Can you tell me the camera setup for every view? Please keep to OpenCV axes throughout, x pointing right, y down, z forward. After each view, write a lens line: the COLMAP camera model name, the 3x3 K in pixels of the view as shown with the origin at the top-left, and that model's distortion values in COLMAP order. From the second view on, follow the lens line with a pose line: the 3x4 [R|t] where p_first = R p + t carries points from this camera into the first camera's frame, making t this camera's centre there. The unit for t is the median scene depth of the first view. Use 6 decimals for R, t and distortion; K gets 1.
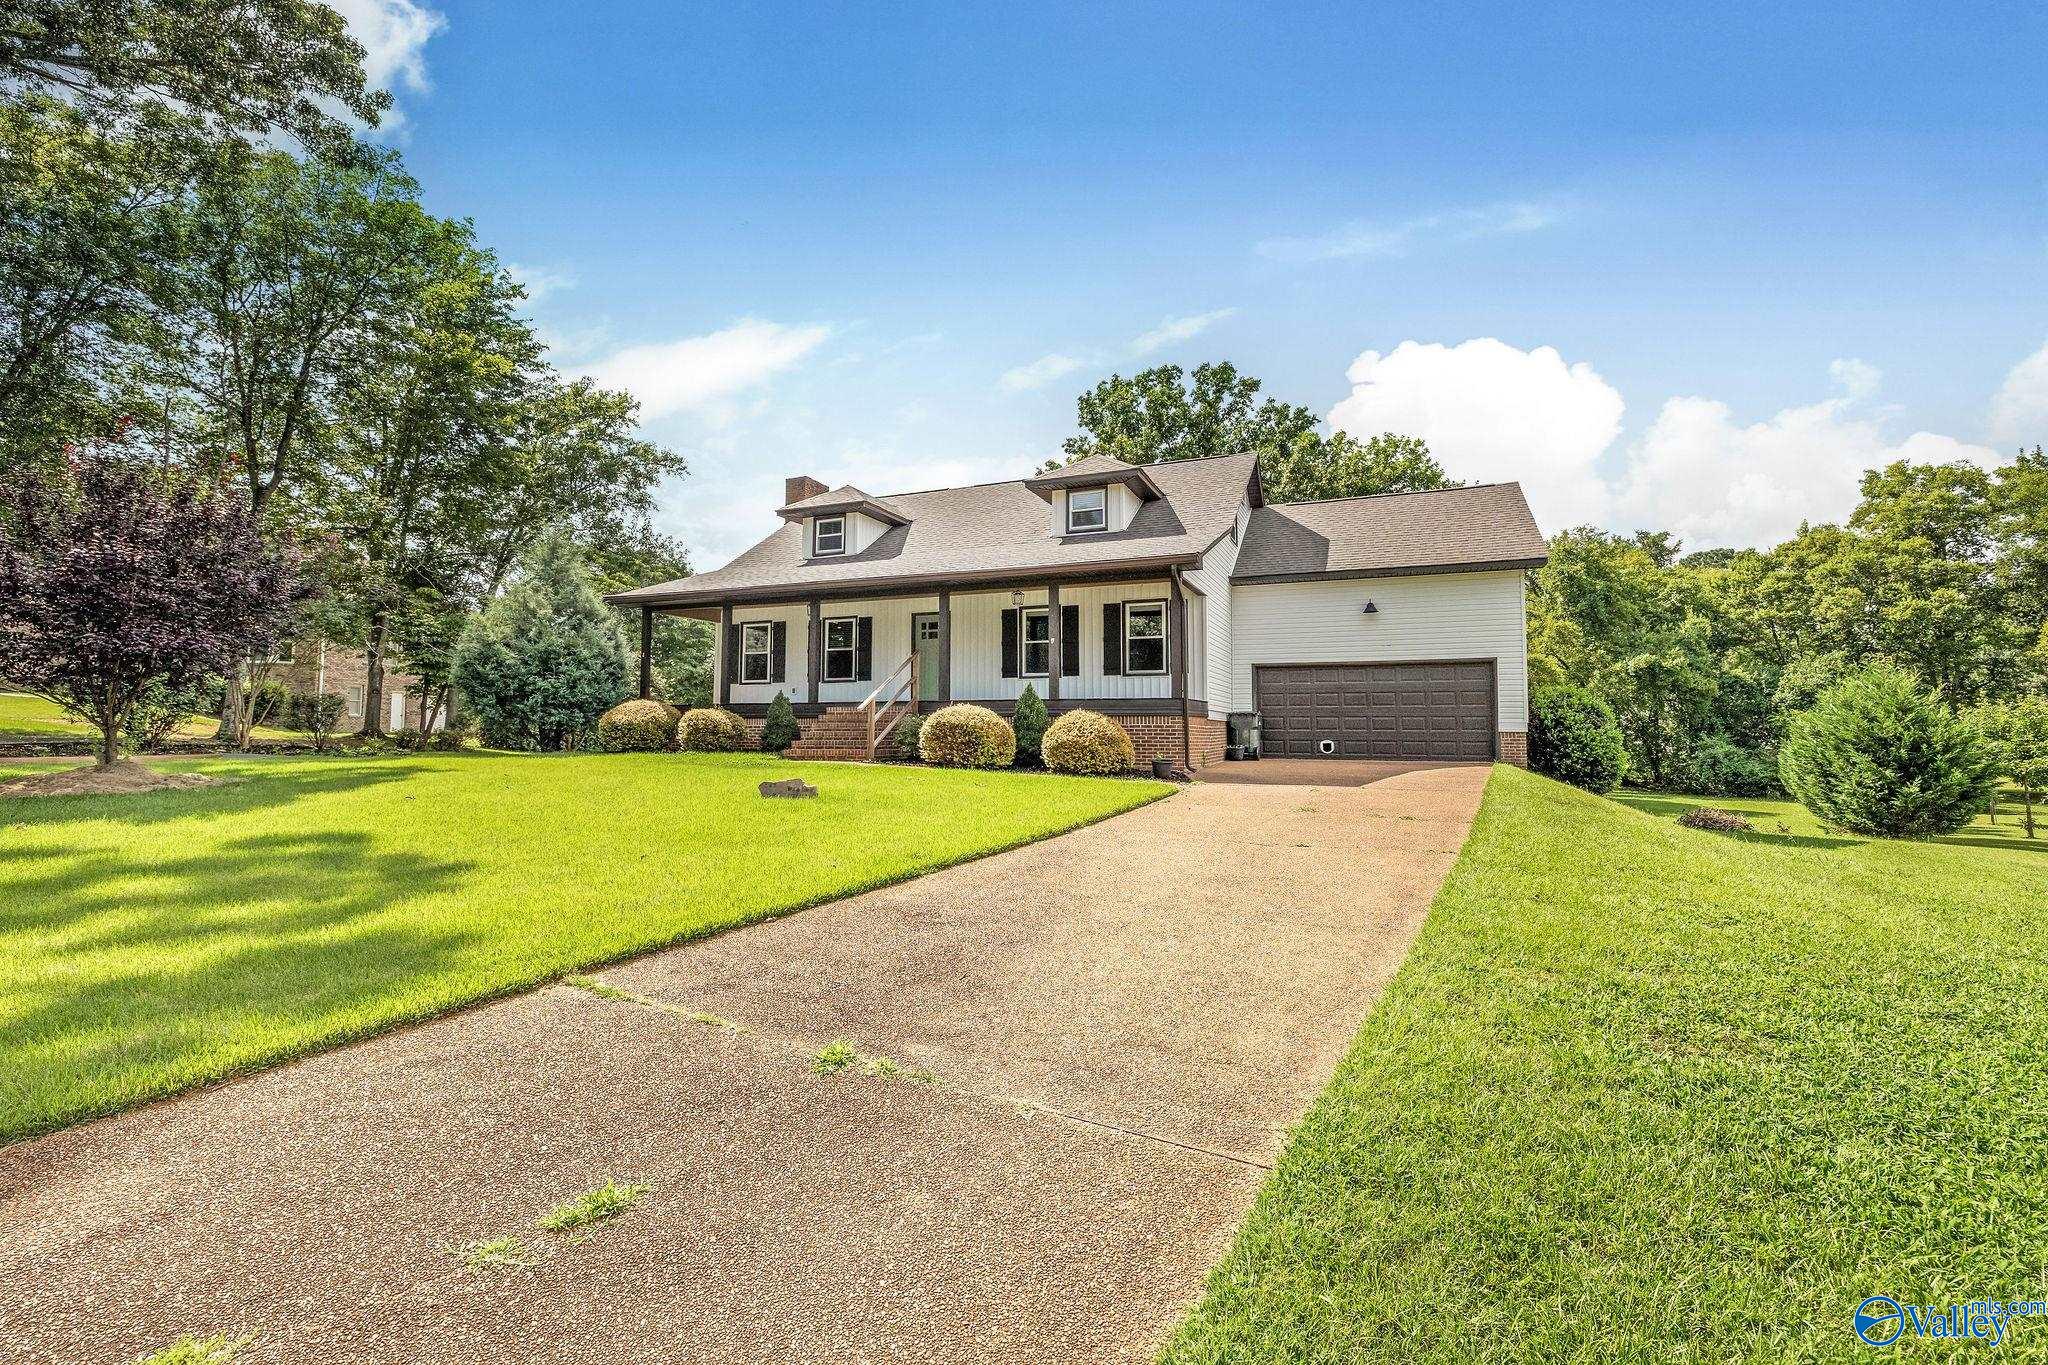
lens RADIAL K [[869.0, 0, 1045.6], [0, 869.0, 684.7], [0, 0, 1]] dist [-0.000393, 0.000347]
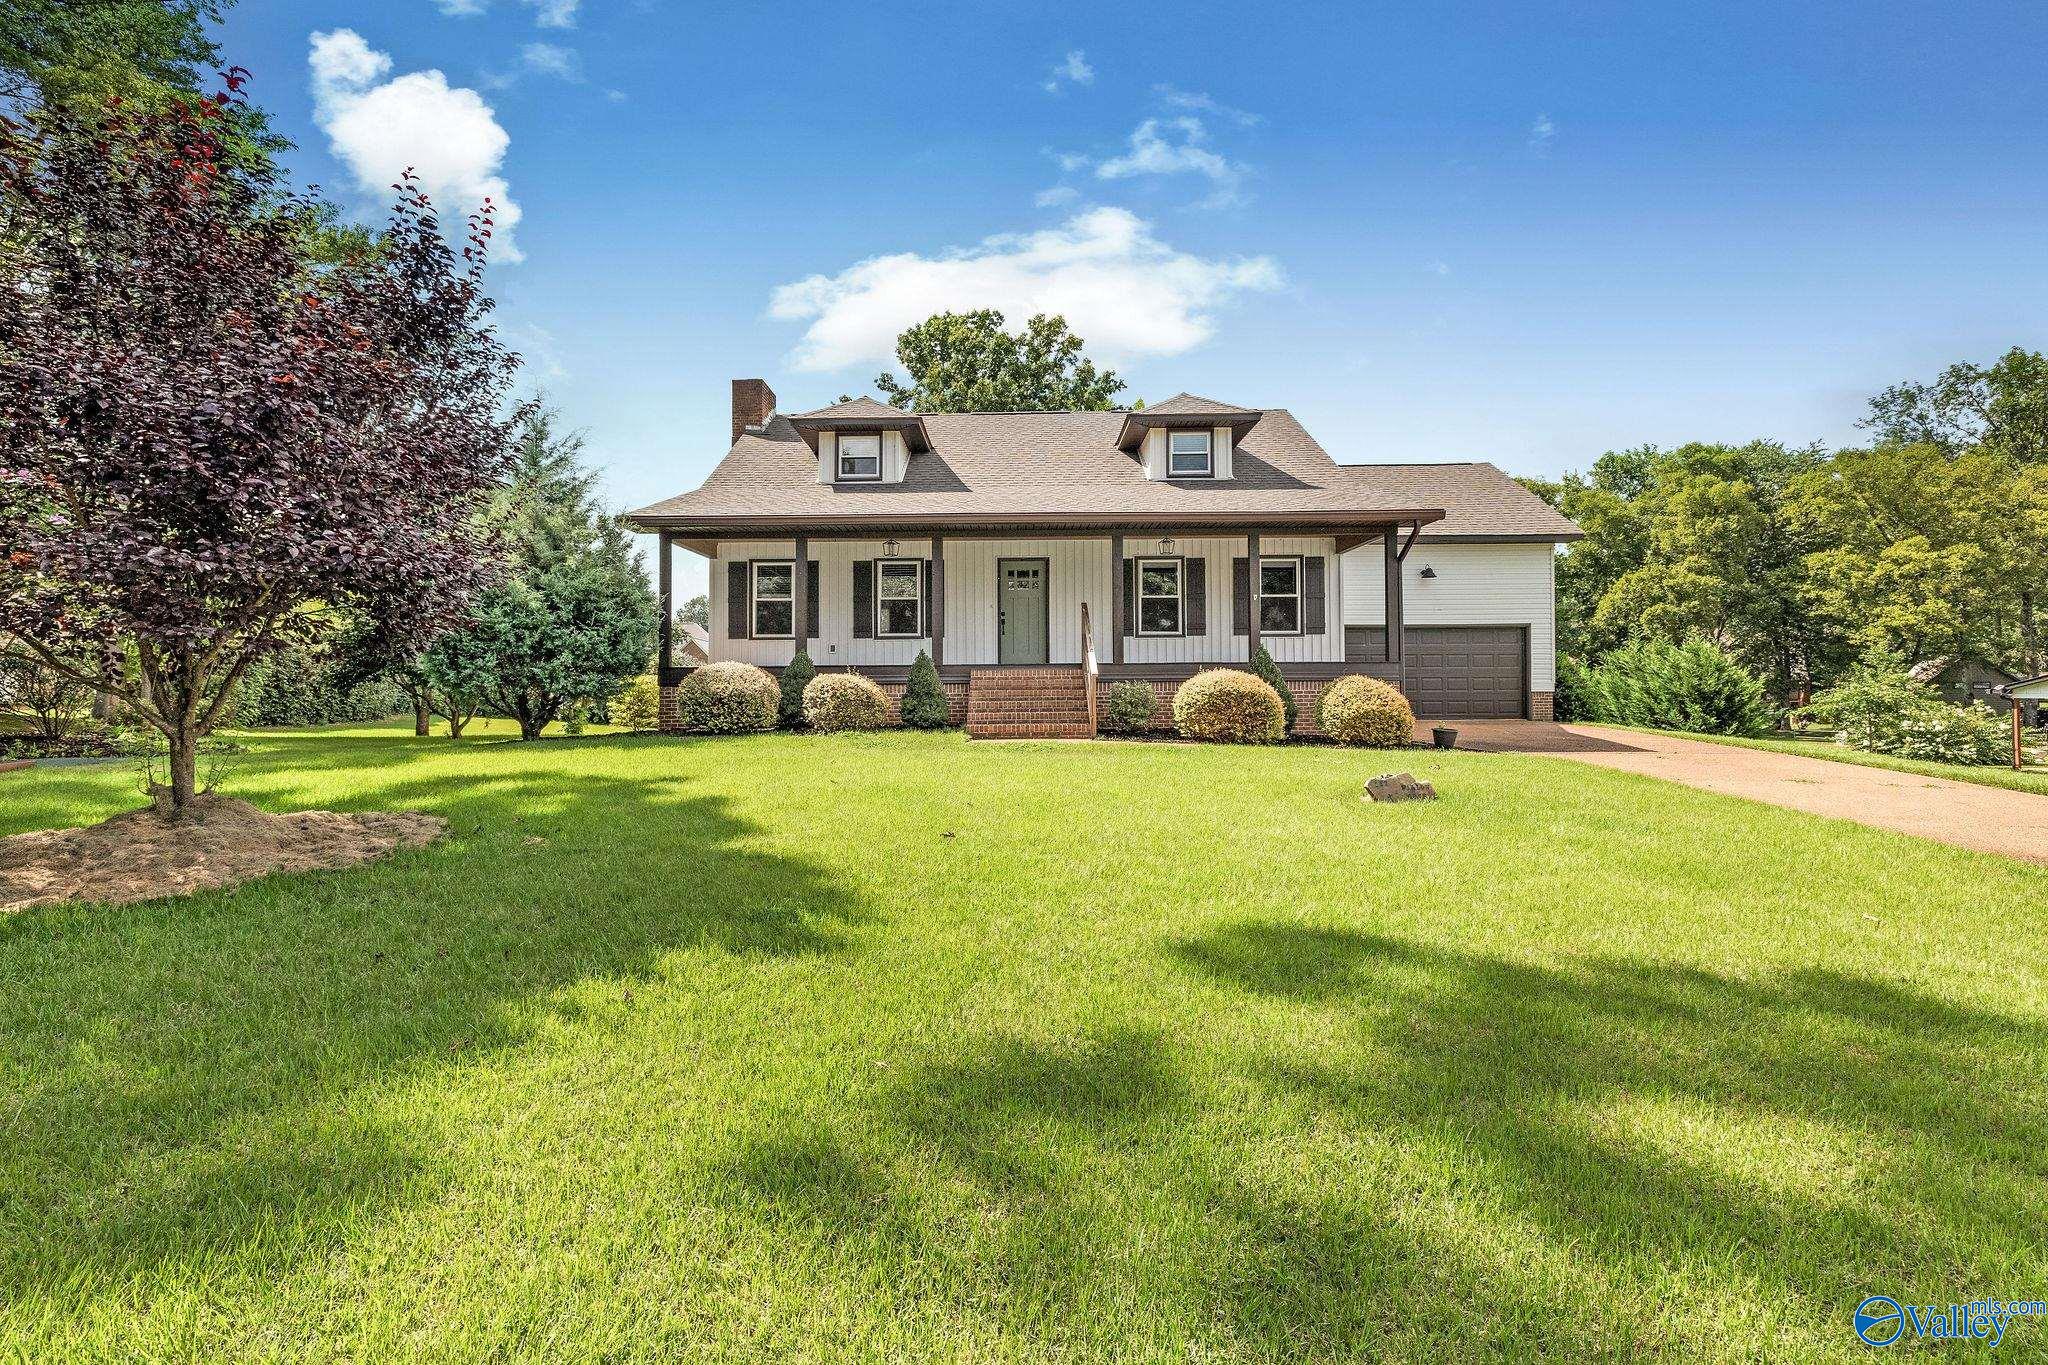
lens RADIAL K [[869.0, 0, 1010.9], [0, 869.0, 679.7], [0, 0, 1]] dist [-0.000393, 0.000347]
pose [[0.927677, -0.006301, 0.373331, -0.453558], [-0.007784, 0.999314, 0.036207, 0.003917], [-0.373303, -0.036495, 0.926991, 0.219541]]
